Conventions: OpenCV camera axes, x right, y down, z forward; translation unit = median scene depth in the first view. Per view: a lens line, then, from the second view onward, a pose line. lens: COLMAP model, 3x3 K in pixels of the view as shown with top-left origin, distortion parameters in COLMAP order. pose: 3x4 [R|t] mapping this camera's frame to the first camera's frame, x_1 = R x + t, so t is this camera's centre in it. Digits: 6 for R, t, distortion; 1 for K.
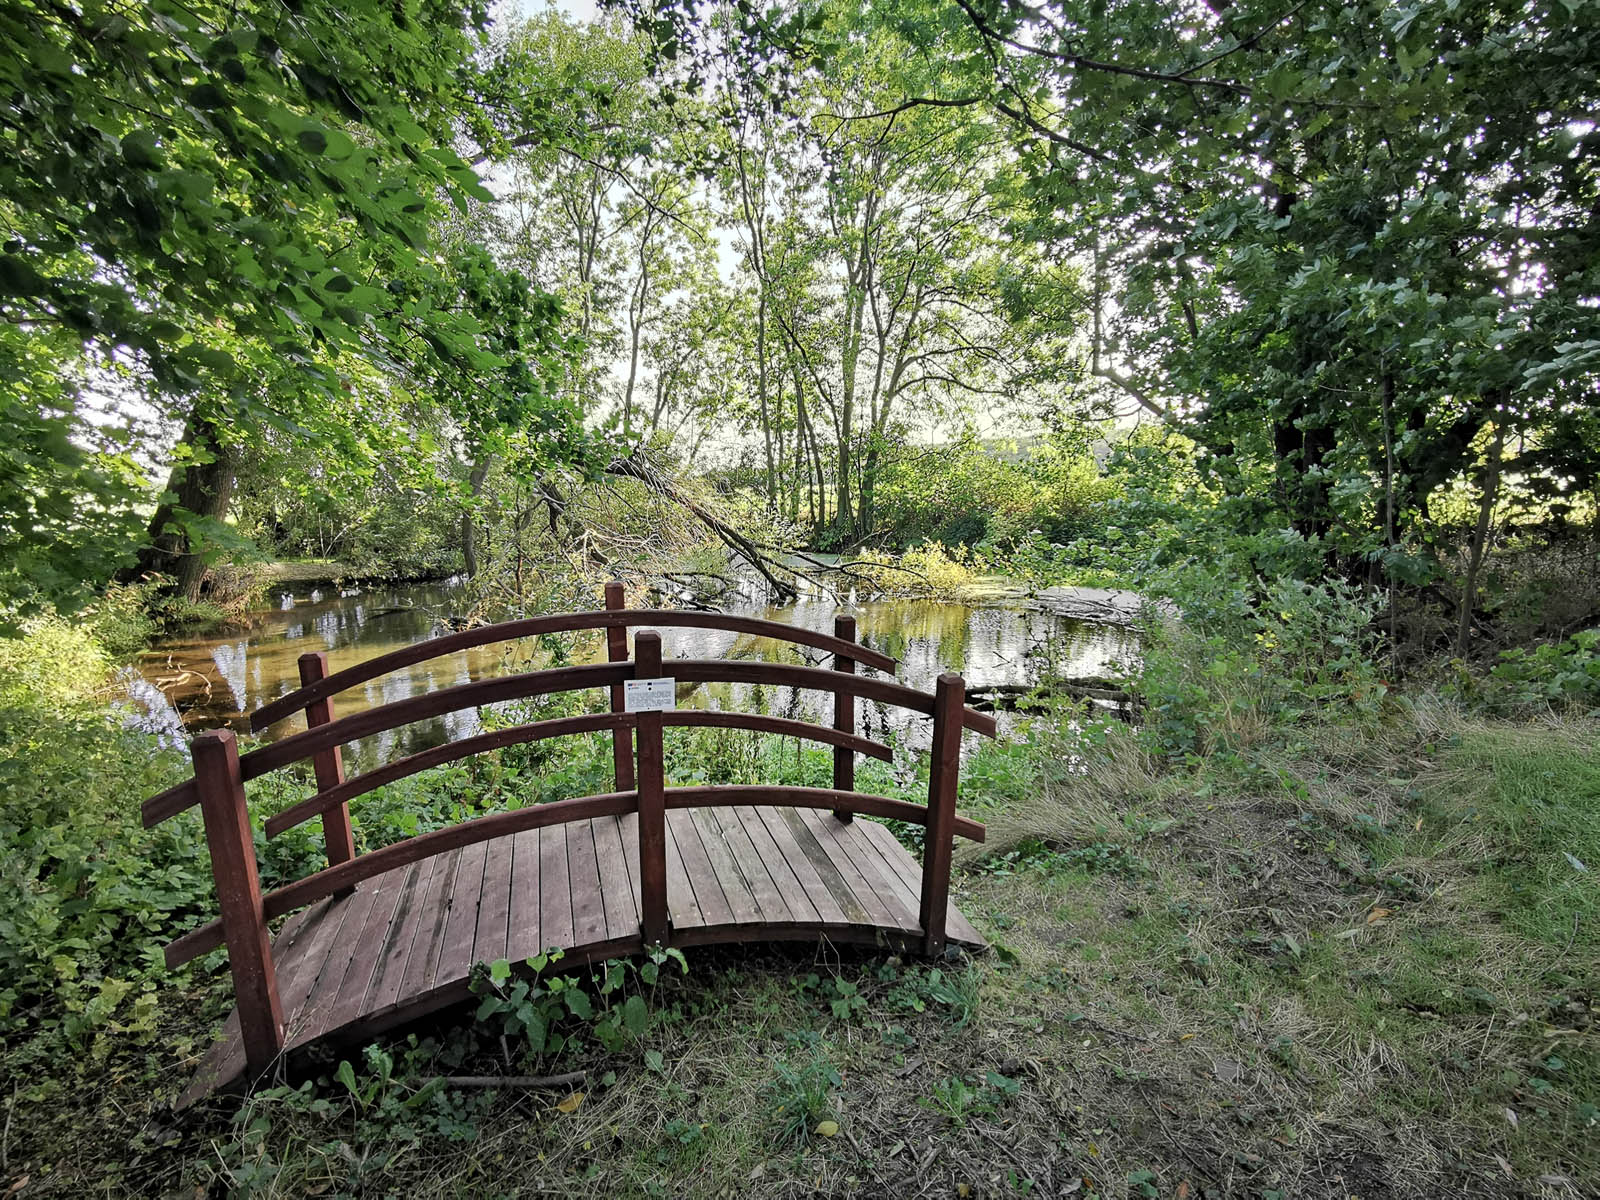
lens RADIAL K [[793.8, 0, 801.9], [0, 793.8, 608.4], [0, 0, 1]] dist [-0.000735, -0.000089]
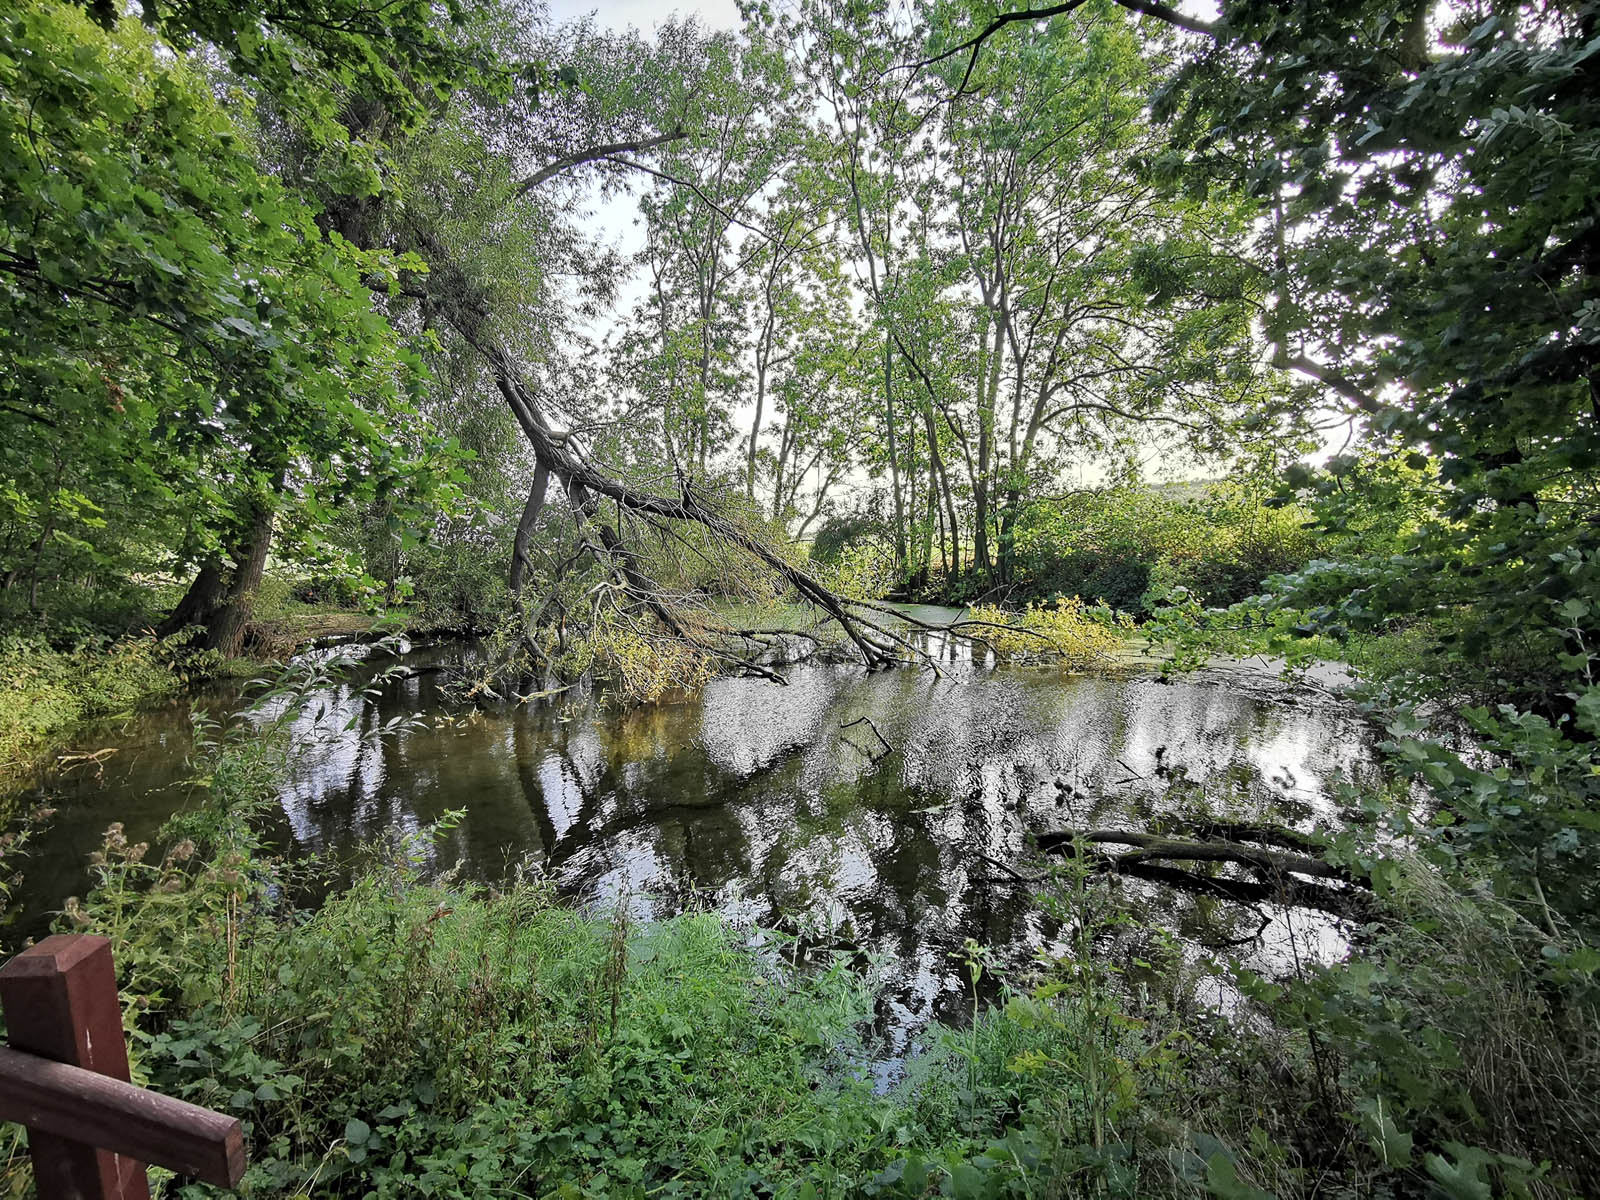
lens RADIAL K [[793.8, 0, 801.9], [0, 793.8, 608.4], [0, 0, 1]] dist [-0.000735, -0.000089]
pose [[0.977128, 0.009191, -0.212455, 0.046143], [-0.021931, 0.998094, -0.057685, -0.012349], [0.211520, 0.061025, 0.975467, 0.095939]]
